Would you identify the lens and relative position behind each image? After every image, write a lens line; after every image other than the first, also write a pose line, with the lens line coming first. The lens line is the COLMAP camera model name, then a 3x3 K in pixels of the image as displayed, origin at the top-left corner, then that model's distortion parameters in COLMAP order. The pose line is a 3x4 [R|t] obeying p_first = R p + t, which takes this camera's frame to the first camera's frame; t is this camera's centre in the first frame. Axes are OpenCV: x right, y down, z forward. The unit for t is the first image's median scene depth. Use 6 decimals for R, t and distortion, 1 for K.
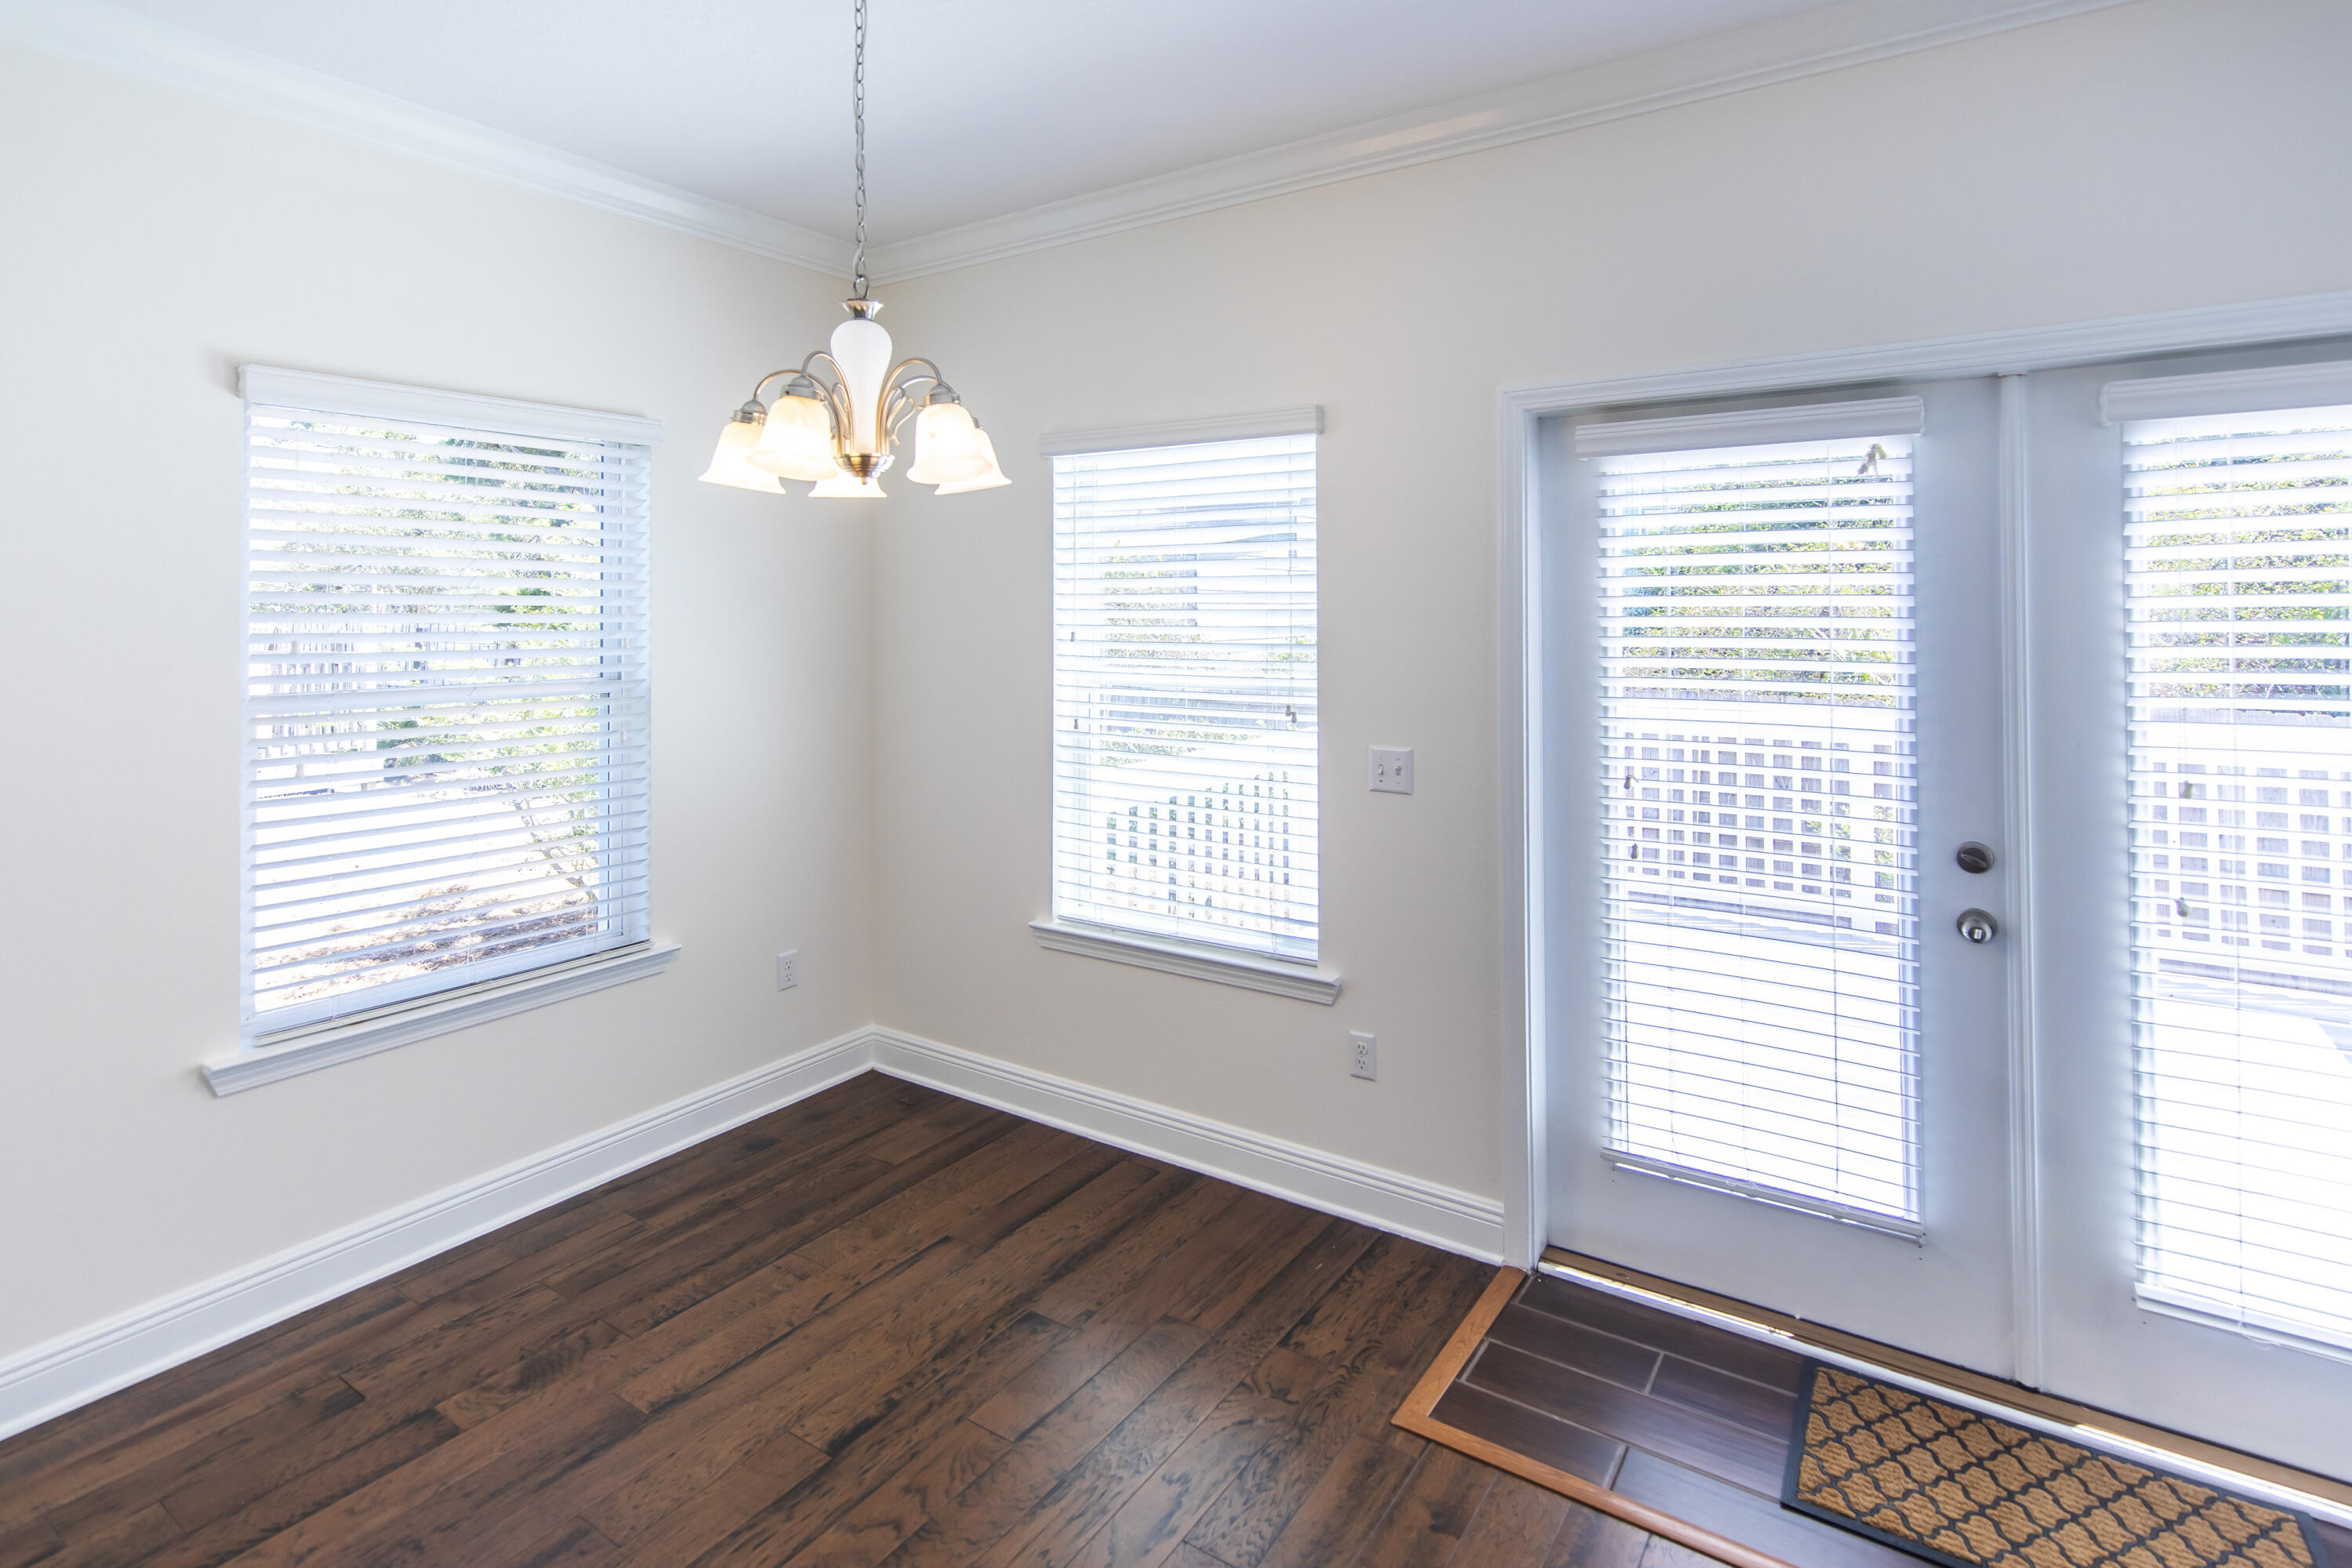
lens RADIAL K [[1144.6, 0, 1174.7], [0, 1144.6, 571.1], [0, 0, 1]] dist [0.001537, 0.000019]
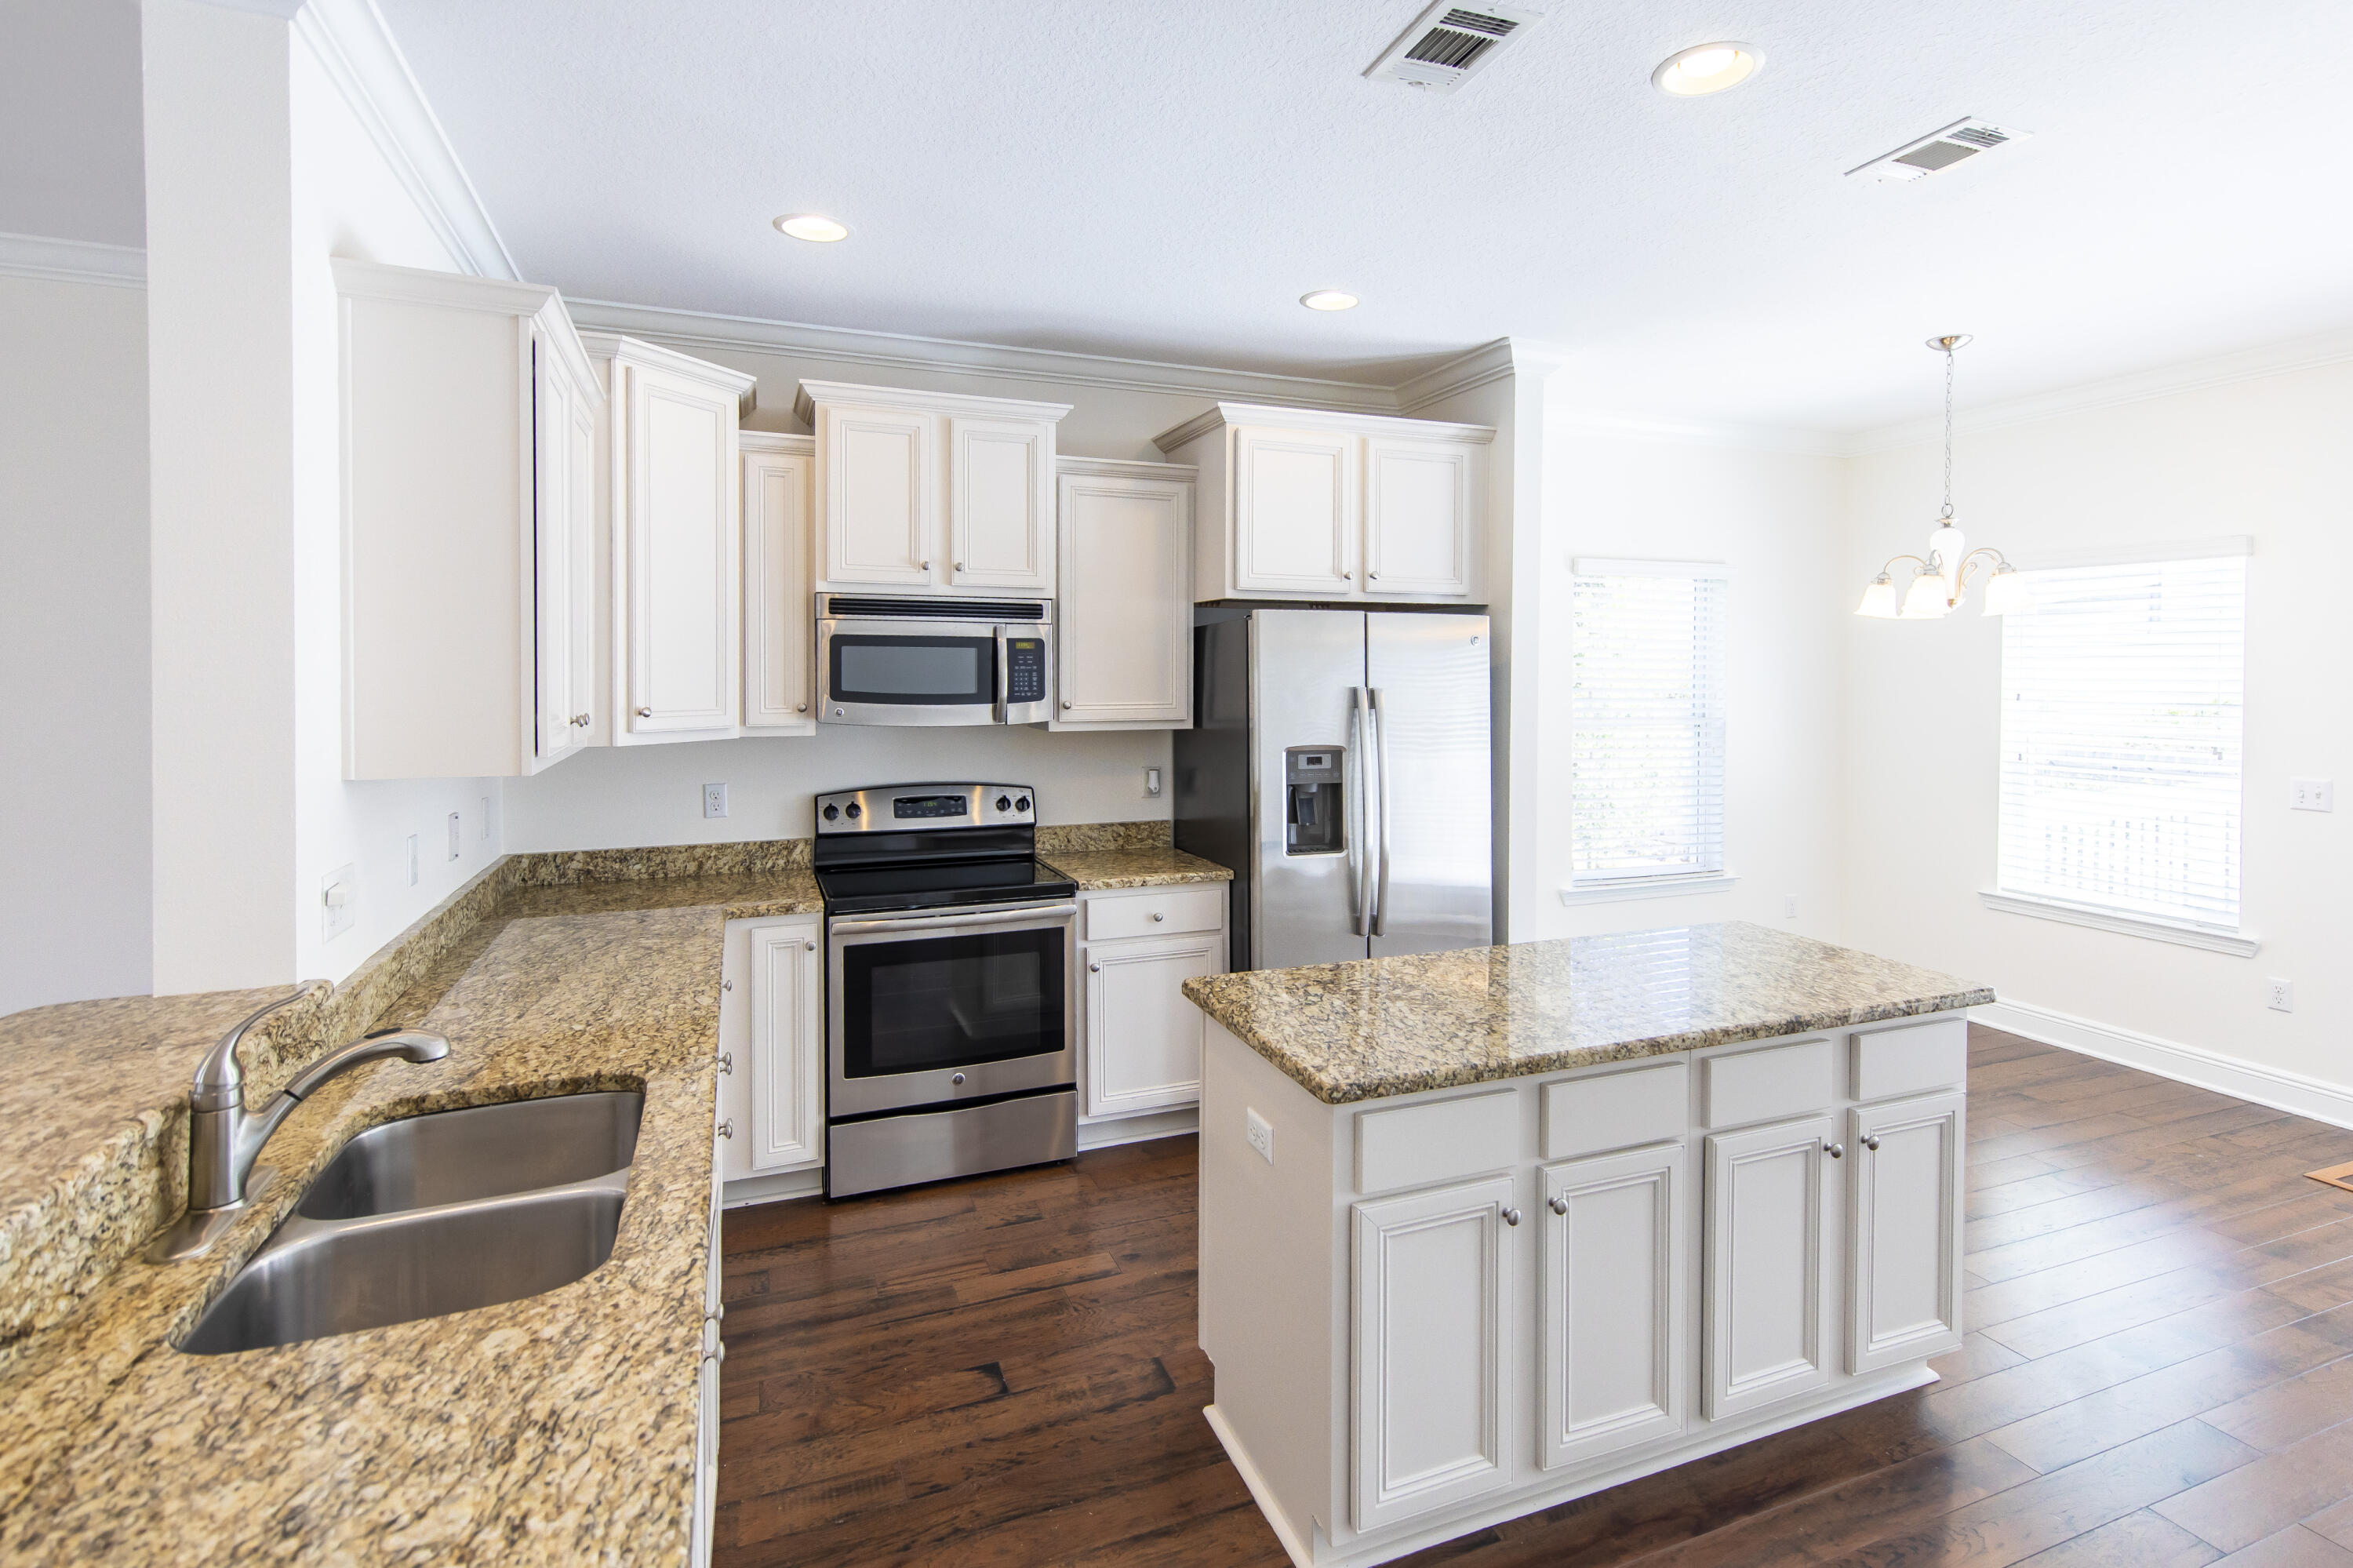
lens RADIAL K [[1139.9, 0, 1248.8], [0, 1139.9, 684.1], [0, 0, 1]] dist [0.005076, -0.000010]
pose [[0.850321, 0.012269, -0.526122, -0.186204], [0.012386, 0.998985, 0.043314, -0.040648], [0.526119, -0.043348, 0.849305, -0.893260]]
